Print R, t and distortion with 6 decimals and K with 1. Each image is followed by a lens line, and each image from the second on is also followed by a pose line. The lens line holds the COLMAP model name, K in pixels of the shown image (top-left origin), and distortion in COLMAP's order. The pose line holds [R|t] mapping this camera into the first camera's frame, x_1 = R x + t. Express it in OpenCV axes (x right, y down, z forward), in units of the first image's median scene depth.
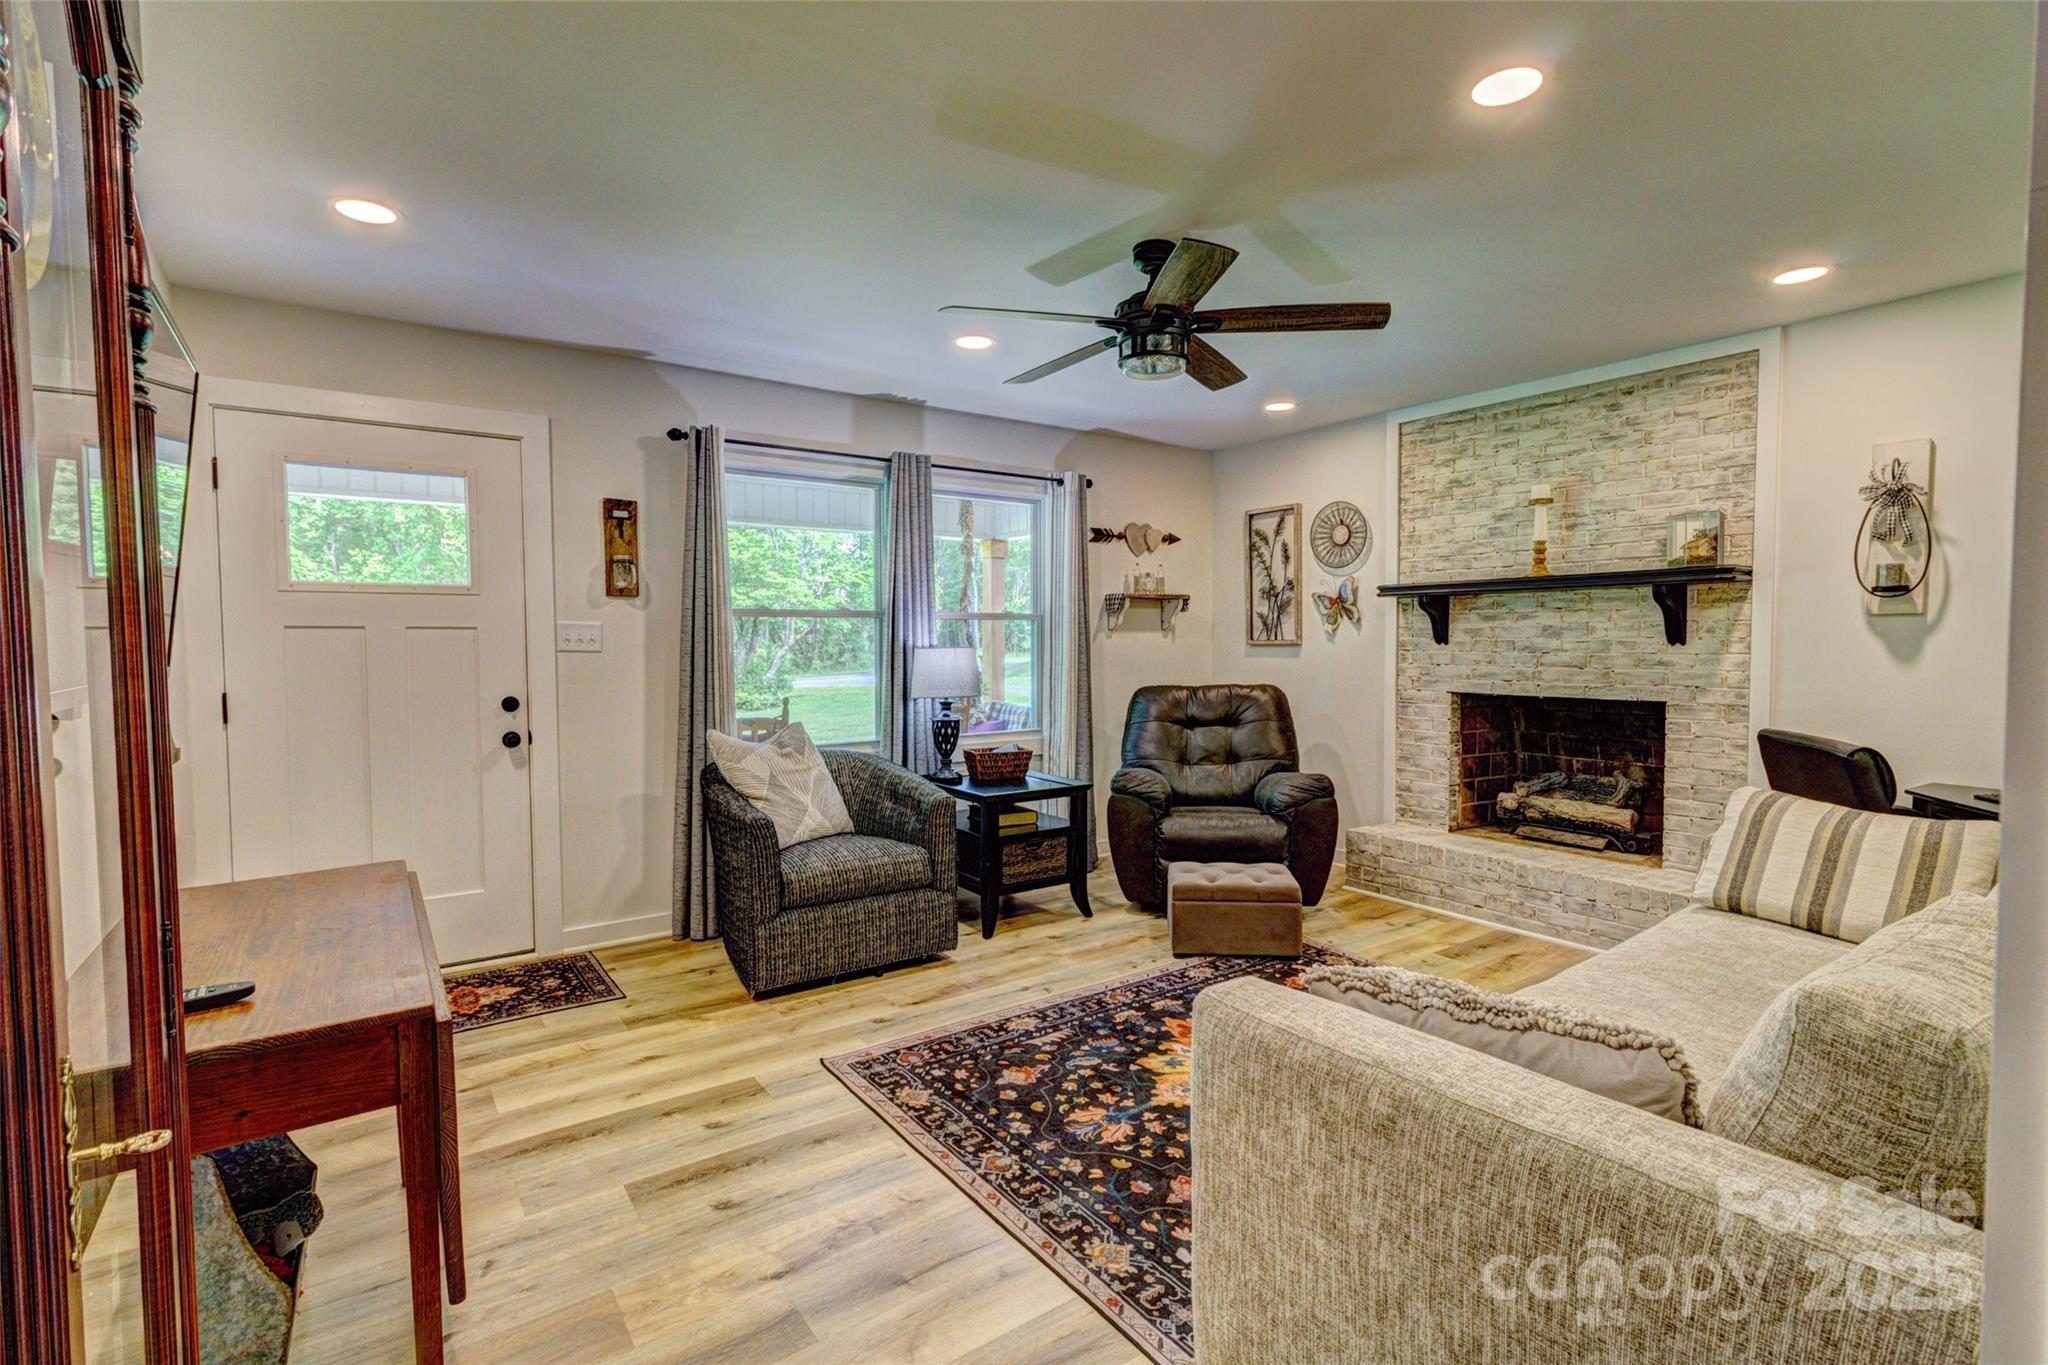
lens RADIAL K [[941.3, 0, 1022.2], [0, 941.3, 685.2], [0, 0, 1]] dist [0.001767, 0.000214]
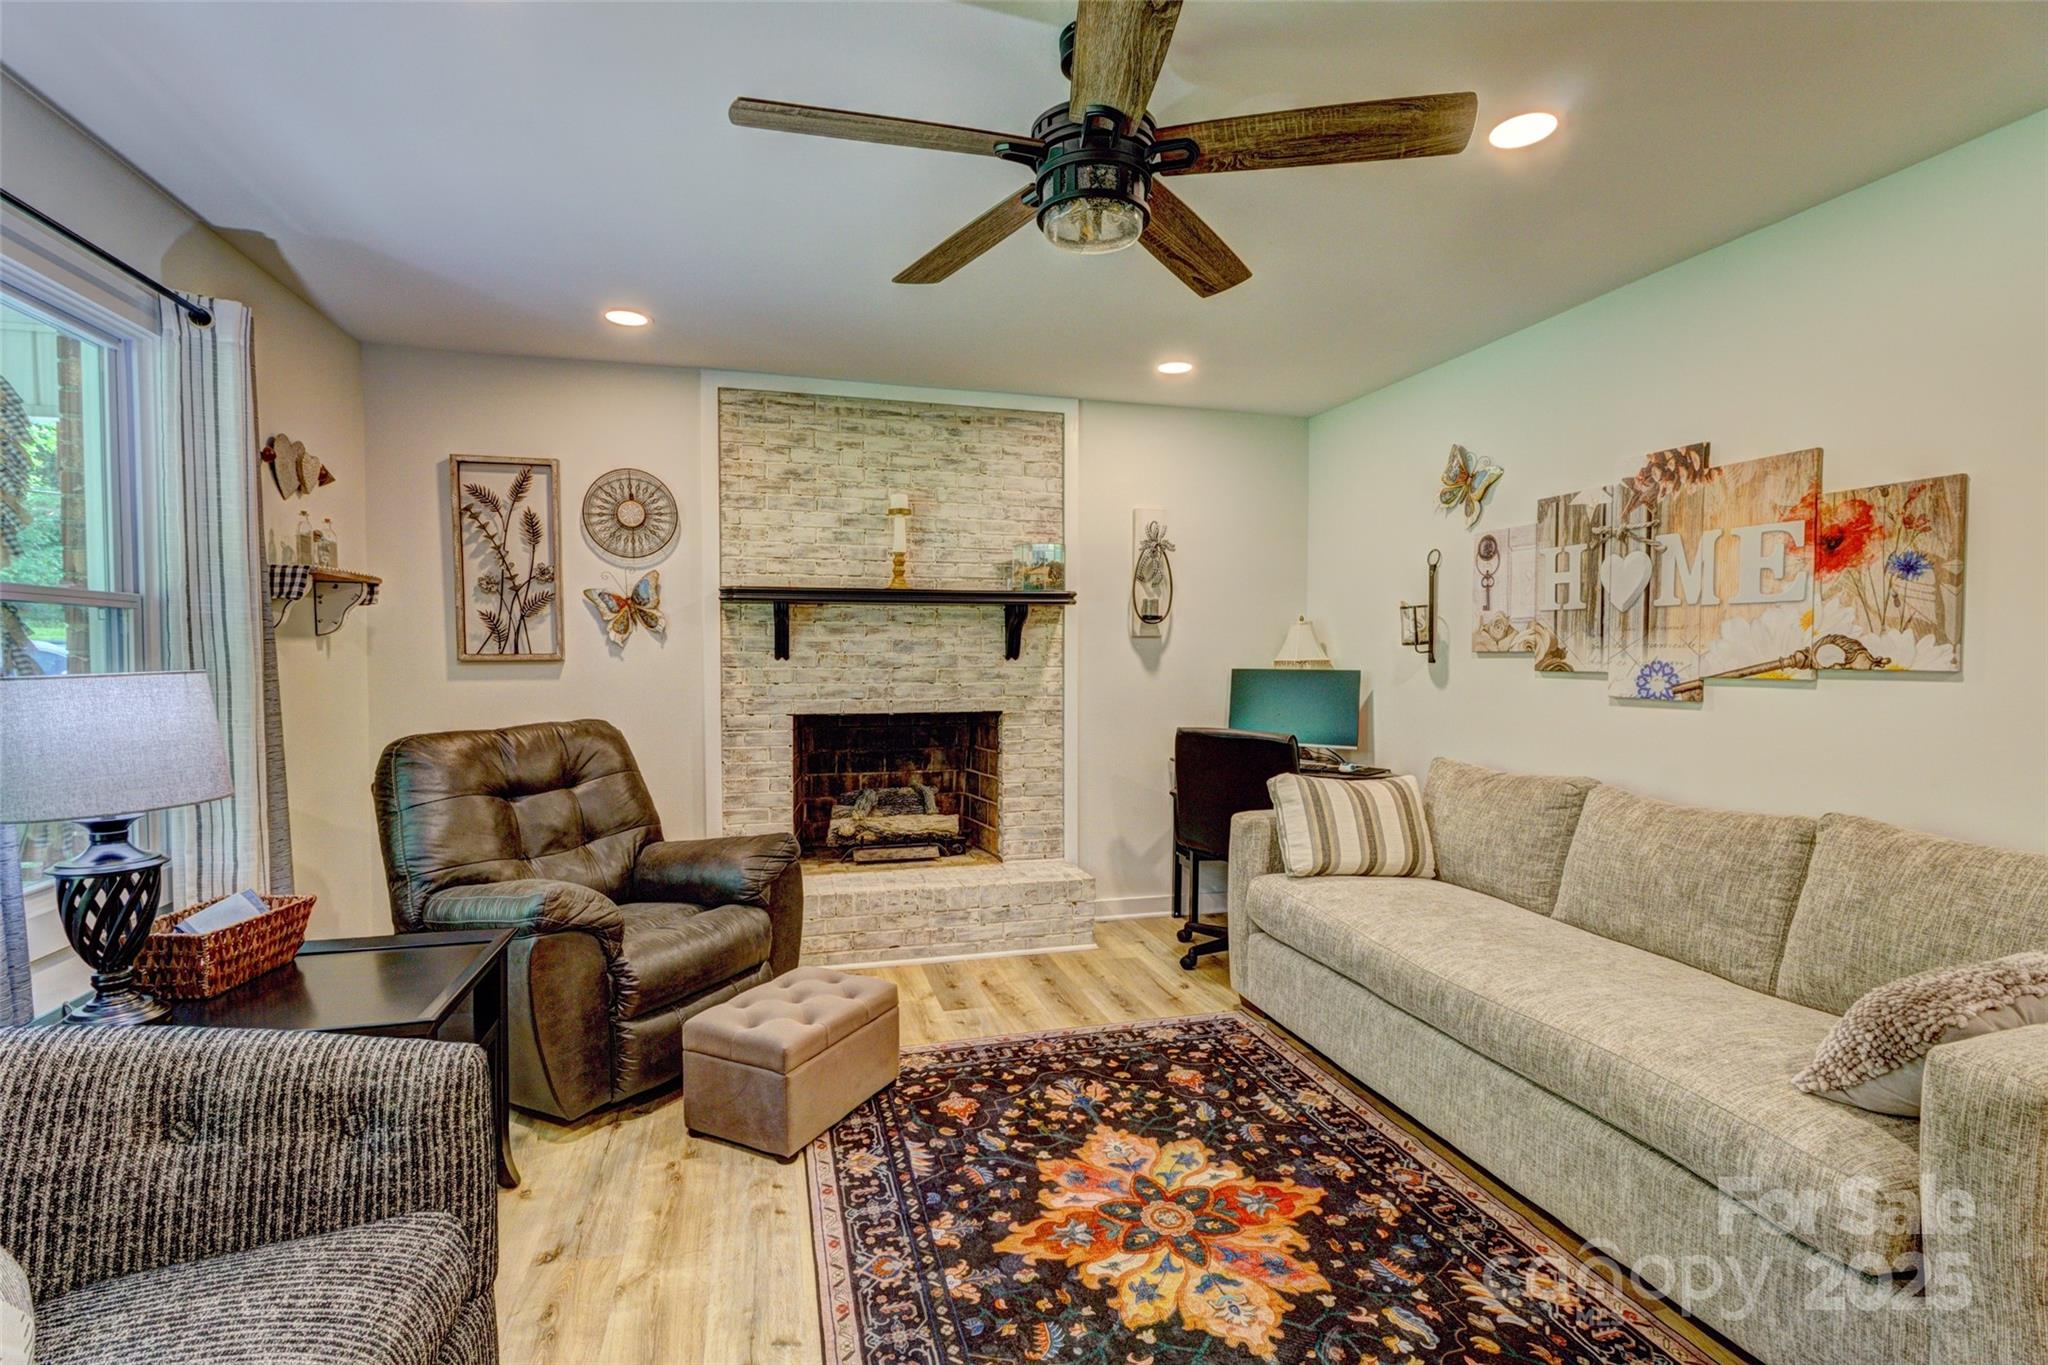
lens RADIAL K [[941.3, 0, 1022.2], [0, 941.3, 685.2], [0, 0, 1]] dist [0.001767, 0.000214]
pose [[0.343444, -0.029522, 0.938709, -0.315334], [0.042609, 0.998966, 0.015828, -0.026813], [-0.938206, 0.034562, 0.344347, 0.549413]]
